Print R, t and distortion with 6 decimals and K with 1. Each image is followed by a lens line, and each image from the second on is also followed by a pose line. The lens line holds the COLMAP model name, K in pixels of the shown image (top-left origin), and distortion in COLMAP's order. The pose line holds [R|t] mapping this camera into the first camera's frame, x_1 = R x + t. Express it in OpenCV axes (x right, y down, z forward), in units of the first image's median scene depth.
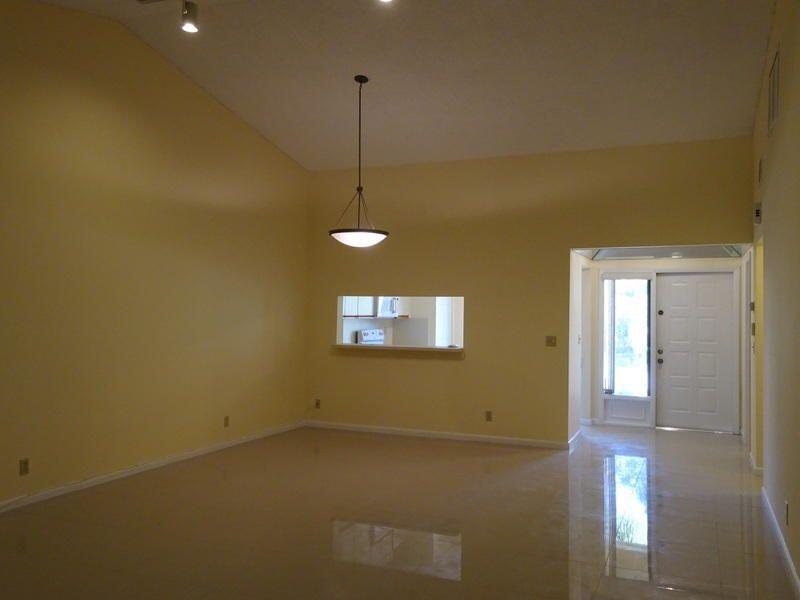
lens RADIAL K [[641.9, 0, 400.0], [0, 641.9, 300.0], [0, 0, 1]] dist [0.006030, 0.005171]
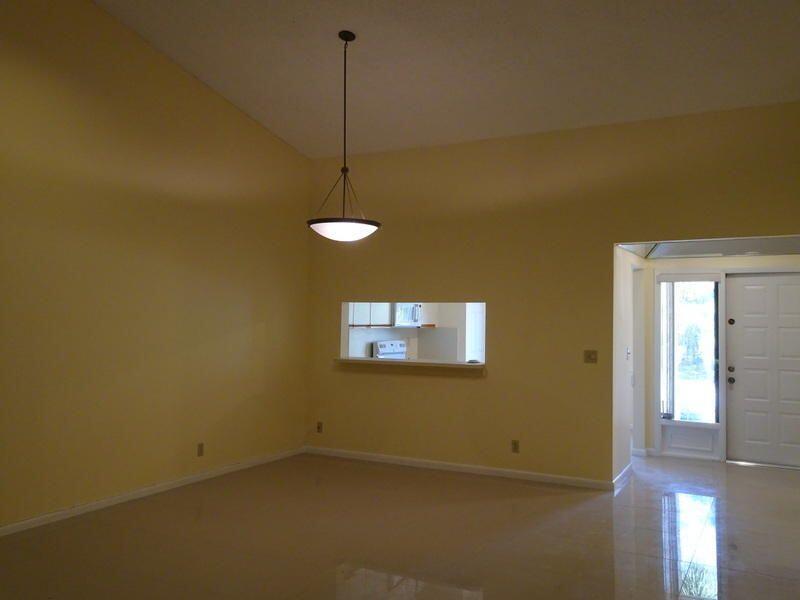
lens RADIAL K [[641.9, 0, 400.0], [0, 641.9, 300.0], [0, 0, 1]] dist [0.006030, 0.005171]
pose [[0.996022, -0.004022, -0.089013, 0.056792], [0.002816, 0.999903, -0.013664, 0.002574], [0.089059, 0.013359, 0.995937, 0.142210]]
